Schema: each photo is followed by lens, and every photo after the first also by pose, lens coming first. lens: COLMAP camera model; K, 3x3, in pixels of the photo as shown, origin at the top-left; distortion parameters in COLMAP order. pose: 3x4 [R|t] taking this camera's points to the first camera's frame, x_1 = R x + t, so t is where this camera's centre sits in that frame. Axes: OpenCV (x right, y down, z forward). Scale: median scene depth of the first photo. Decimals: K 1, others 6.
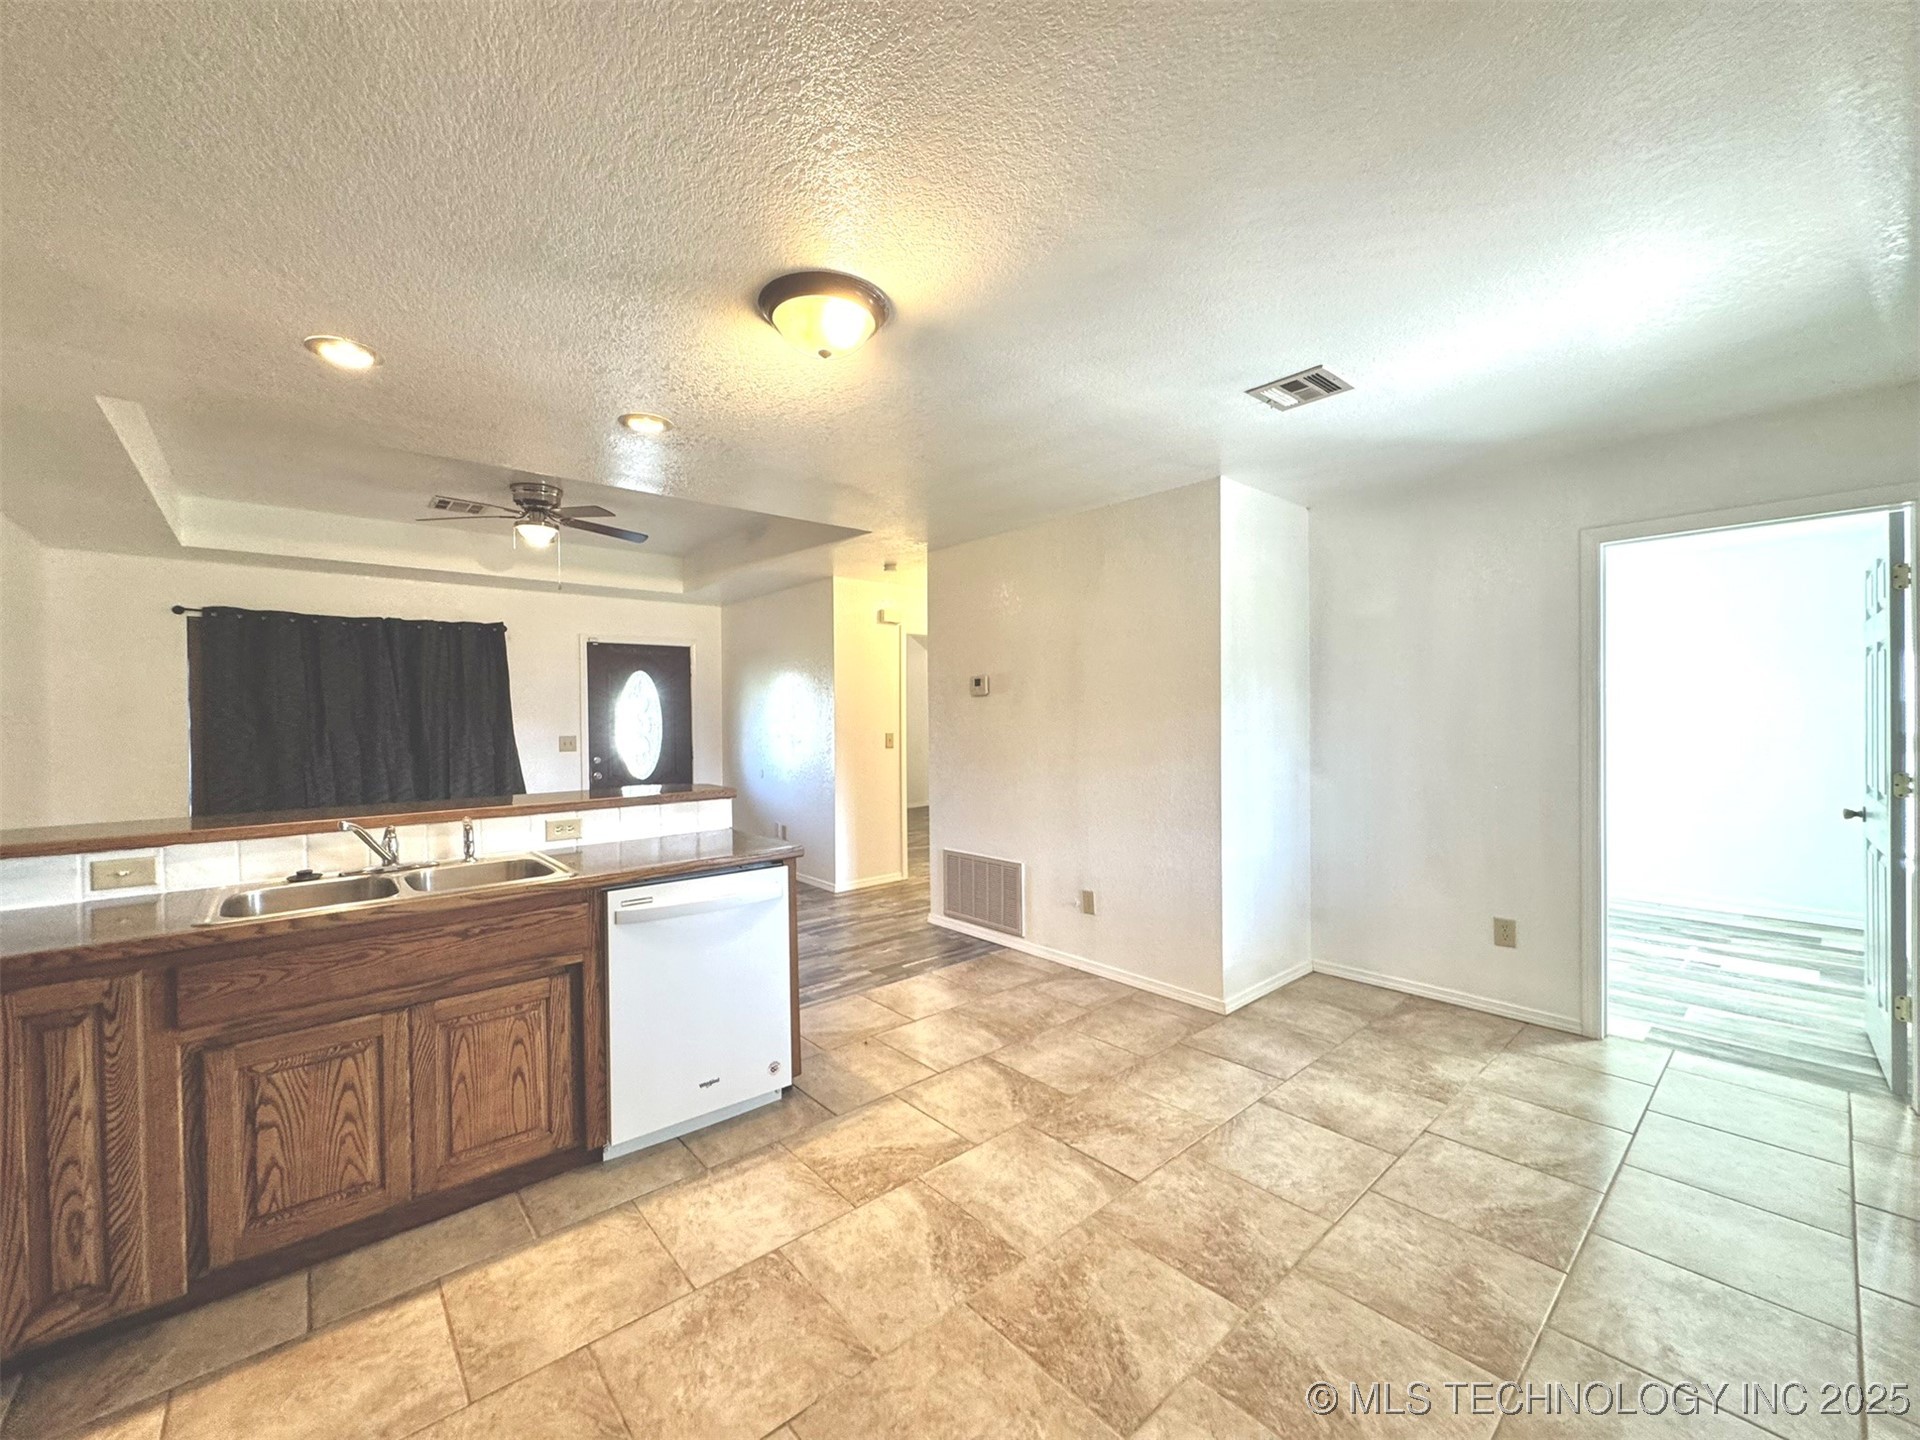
lens RADIAL K [[767.7, 0, 957.8], [0, 767.7, 720.6], [0, 0, 1]] dist [-0.001851, -0.000880]
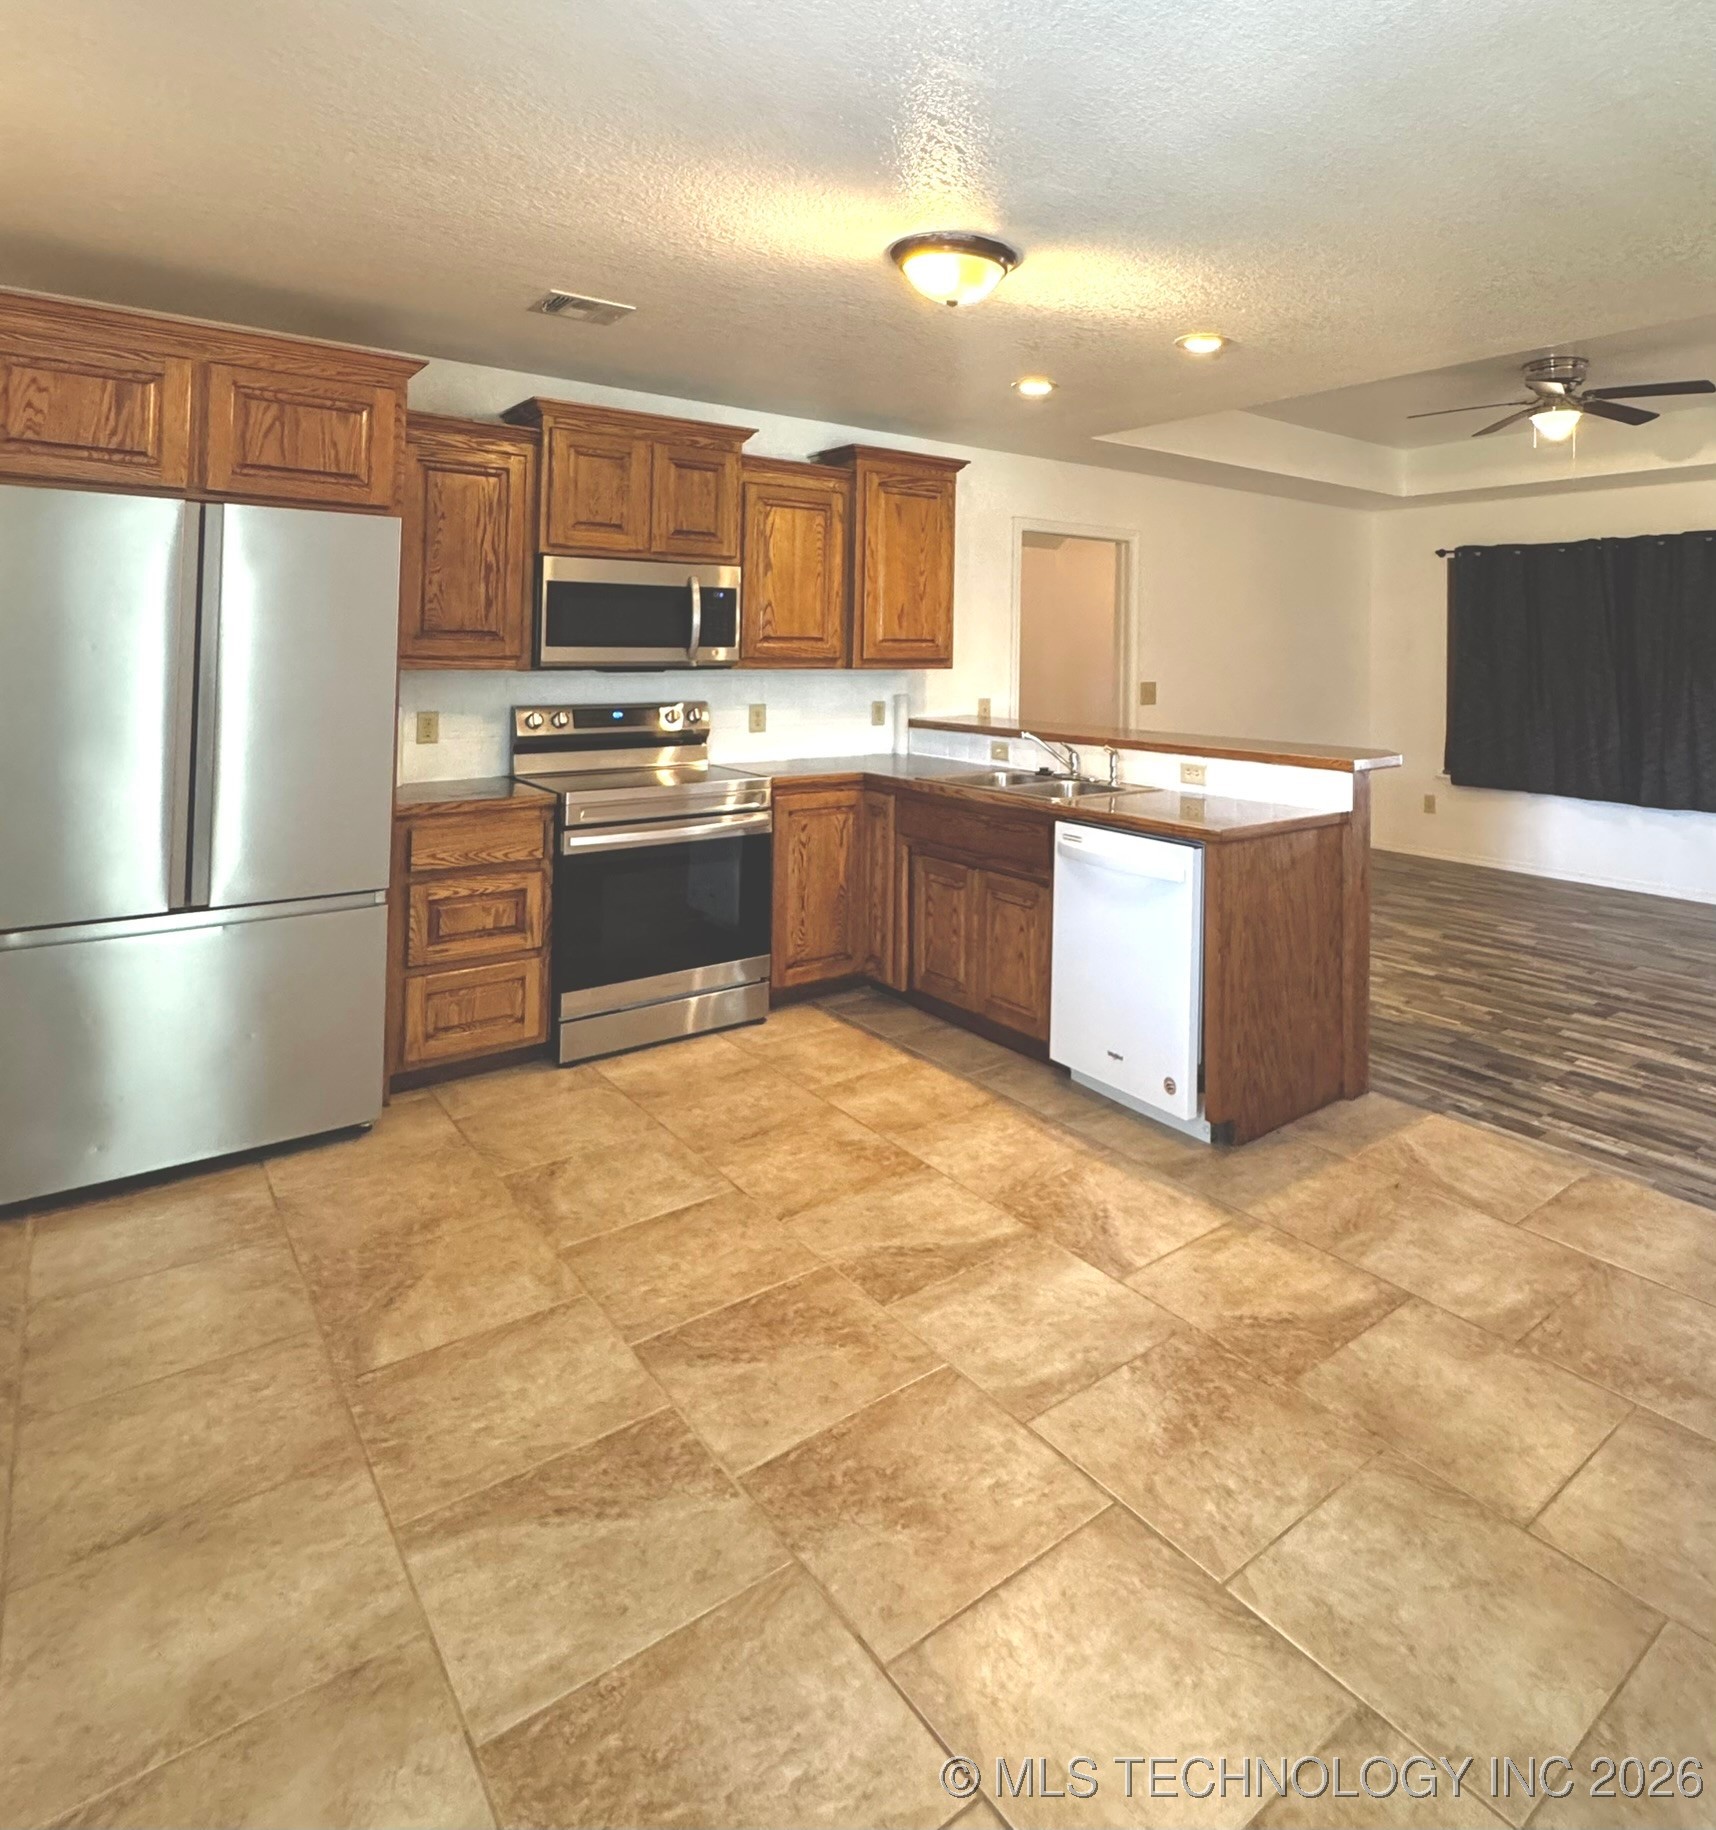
lens RADIAL K [[1105.4, 0, 1038.8], [0, 1105.4, 621.7], [0, 0, 1]] dist [-0.001378, -0.000848]
pose [[-0.001903, -0.014747, -0.999889, 1.149141], [-0.019529, 0.999701, -0.014707, -0.035660], [0.999807, 0.019498, -0.002190, 1.009498]]
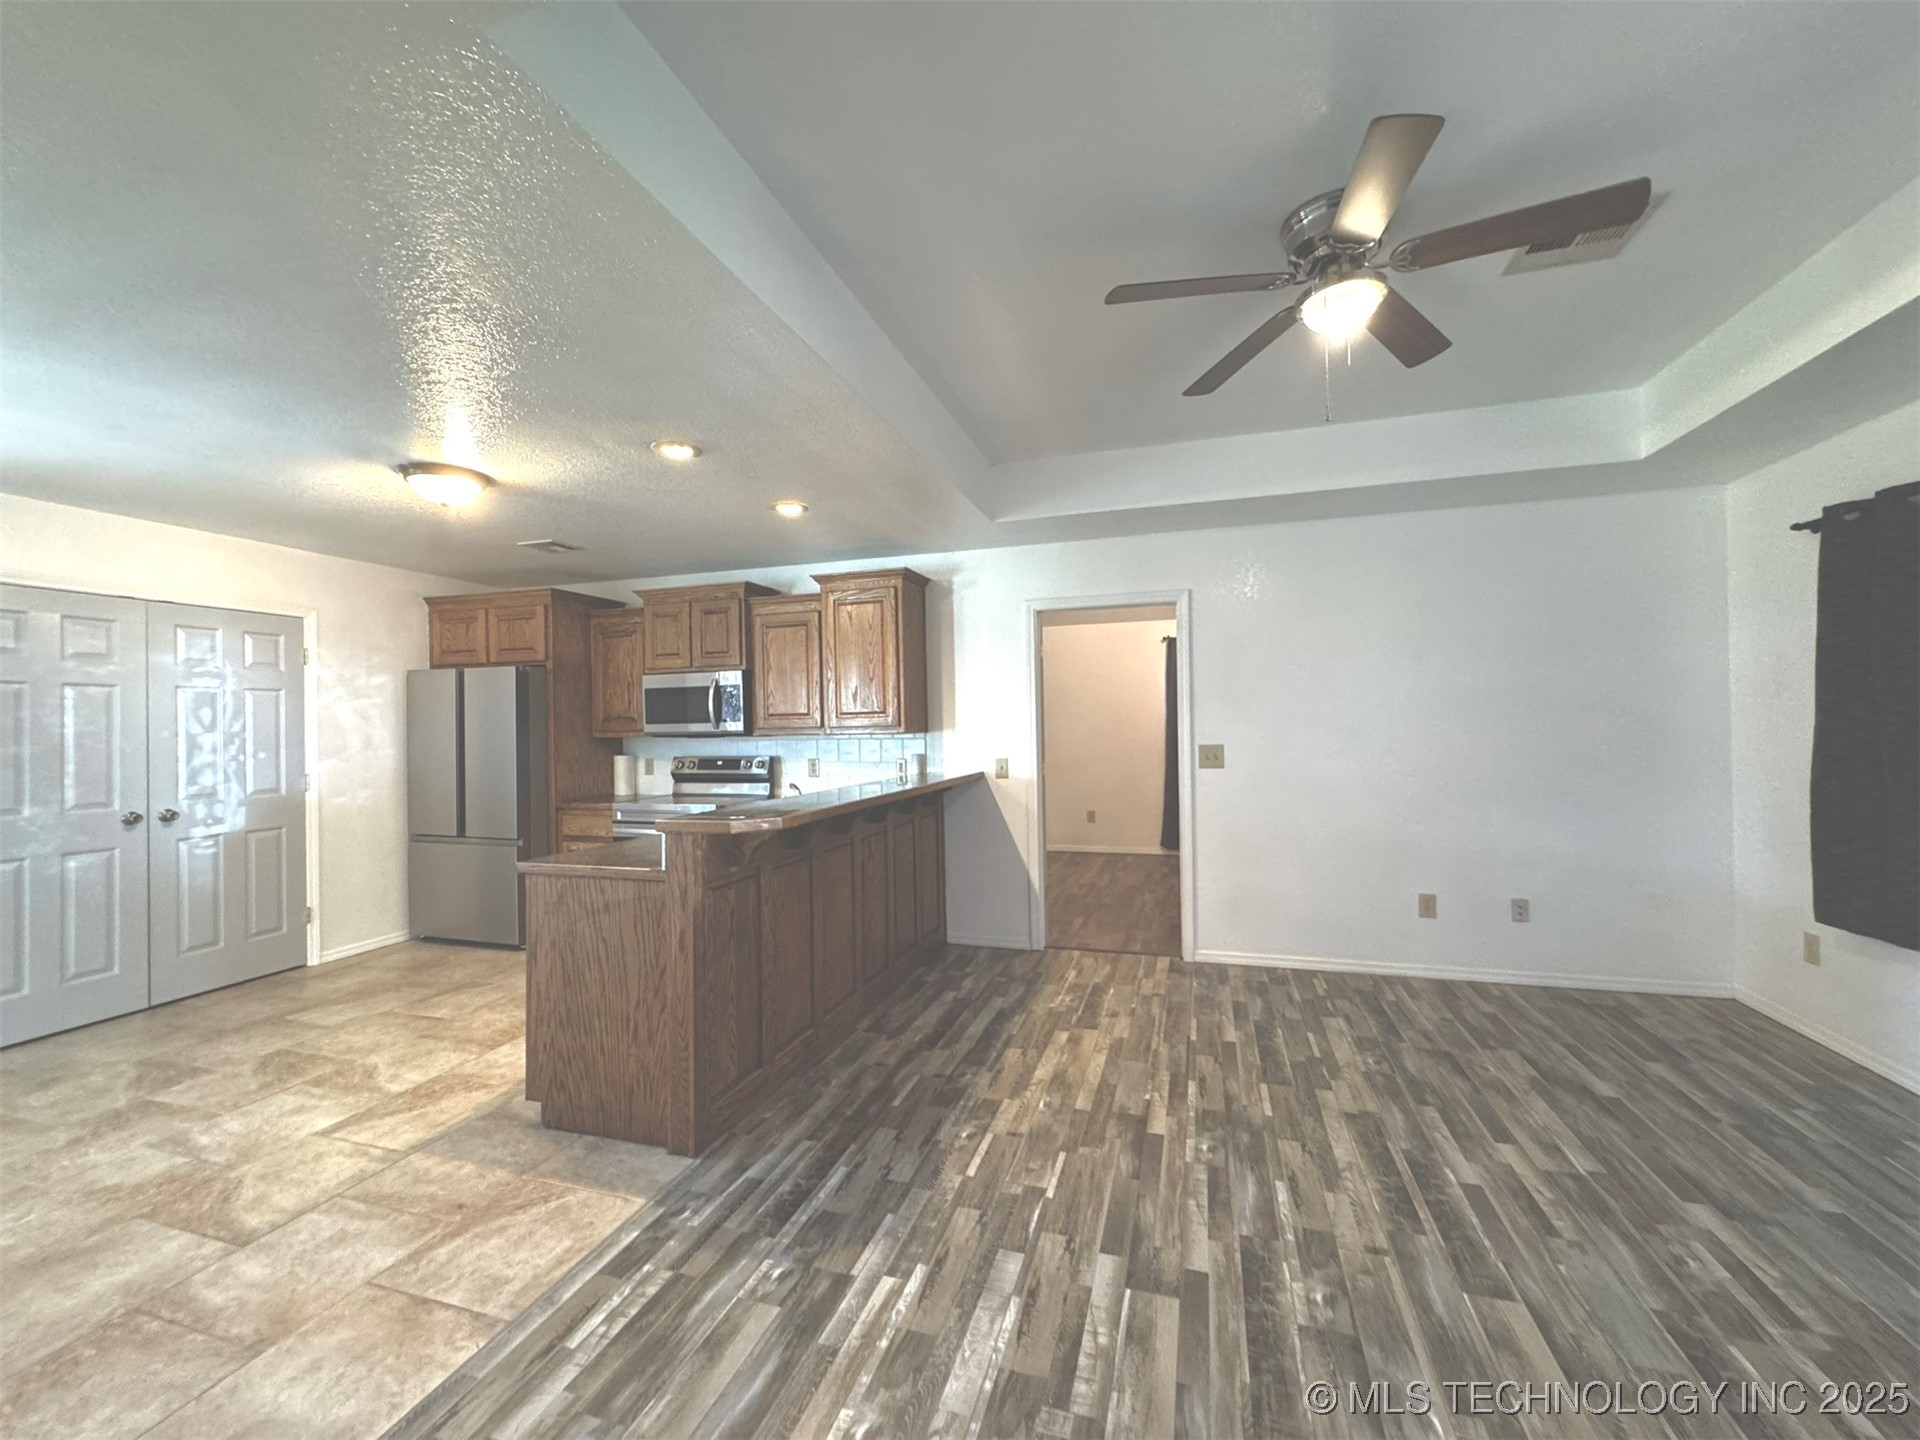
lens RADIAL K [[767.7, 0, 958.5], [0, 767.7, 719.3], [0, 0, 1]] dist [-0.001851, -0.000880]
pose [[-0.852730, 0.019911, -0.521972, -0.217240], [0.020803, 0.999775, 0.004153, -0.011655], [0.521938, -0.007317, -0.852952, 2.625831]]
